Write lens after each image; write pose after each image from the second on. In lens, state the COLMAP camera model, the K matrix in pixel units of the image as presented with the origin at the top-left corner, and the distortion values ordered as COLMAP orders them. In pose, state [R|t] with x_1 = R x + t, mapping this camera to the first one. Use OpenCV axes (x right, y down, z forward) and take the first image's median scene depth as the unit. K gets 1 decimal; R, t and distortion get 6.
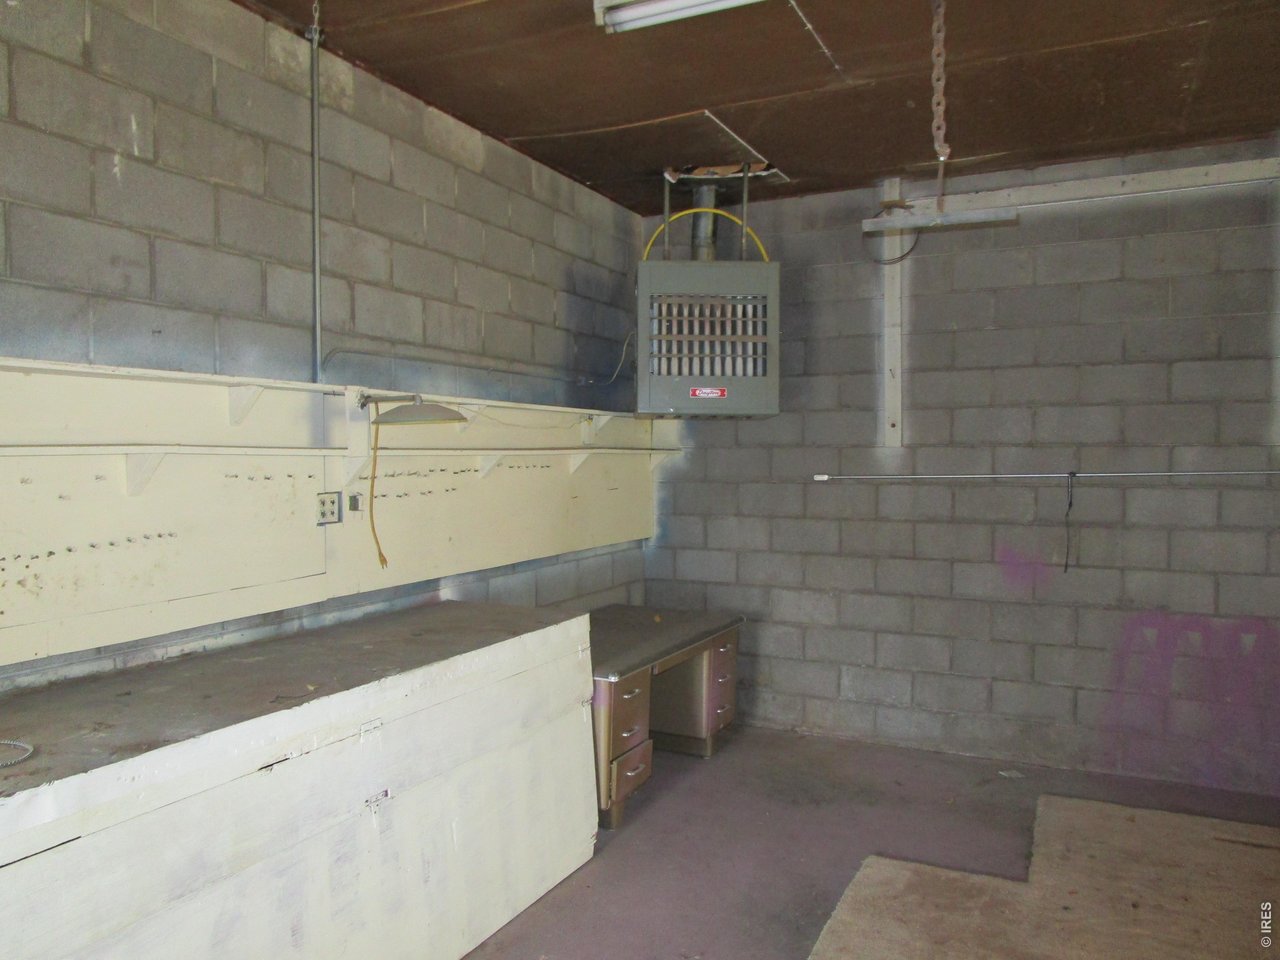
lens RADIAL K [[910.8, 0, 634.0], [0, 910.8, 480.7], [0, 0, 1]] dist [-0.032936, -0.000434]
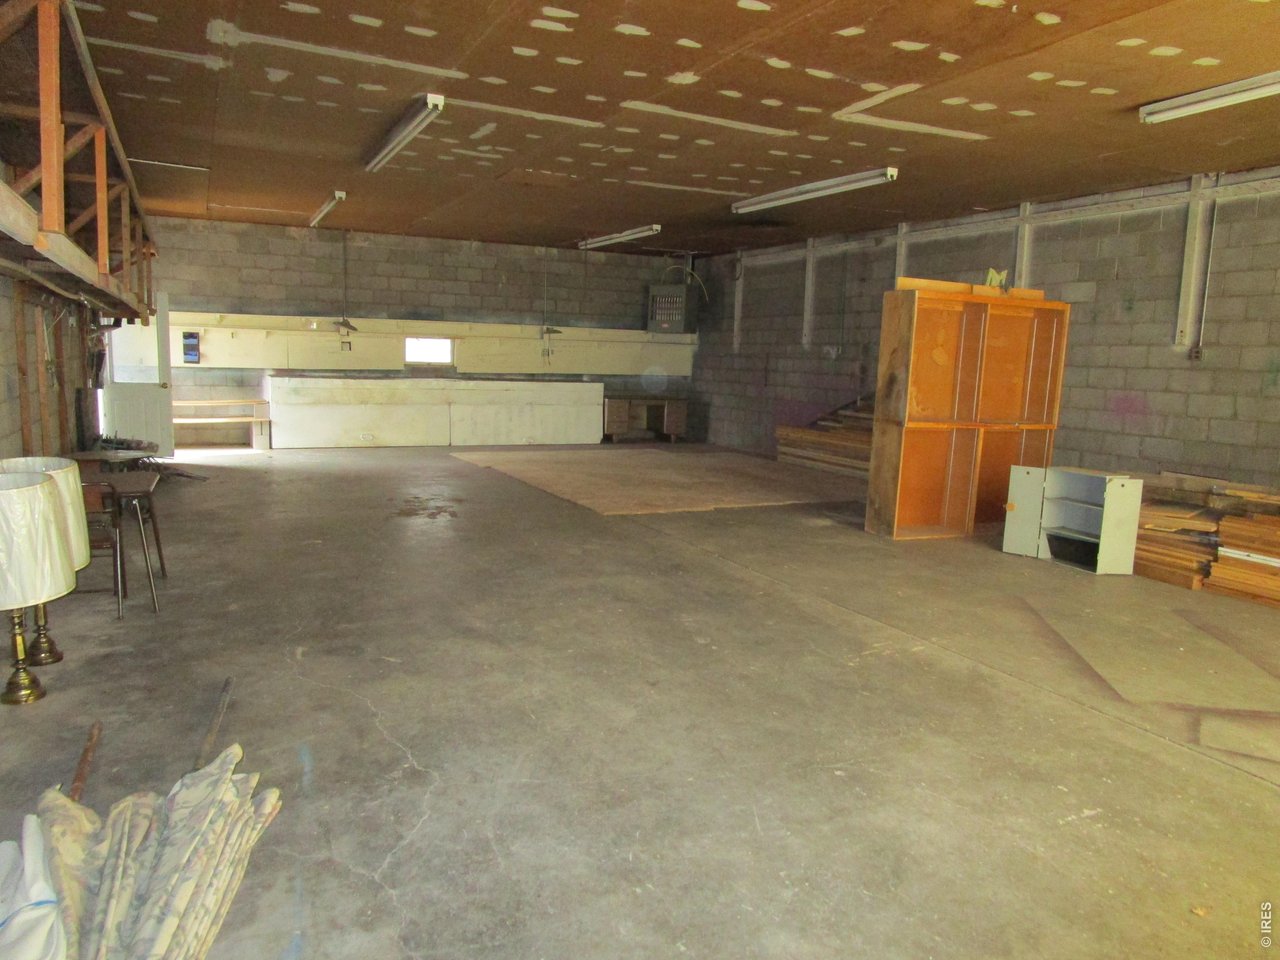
lens RADIAL K [[912.5, 0, 636.2], [0, 912.5, 484.4], [0, 0, 1]] dist [-0.017503, 0.000525]
pose [[0.781147, 0.115193, -0.613629, 2.026555], [-0.051293, 0.991350, 0.120804, 0.076772], [0.622237, -0.062891, 0.780299, -1.619168]]
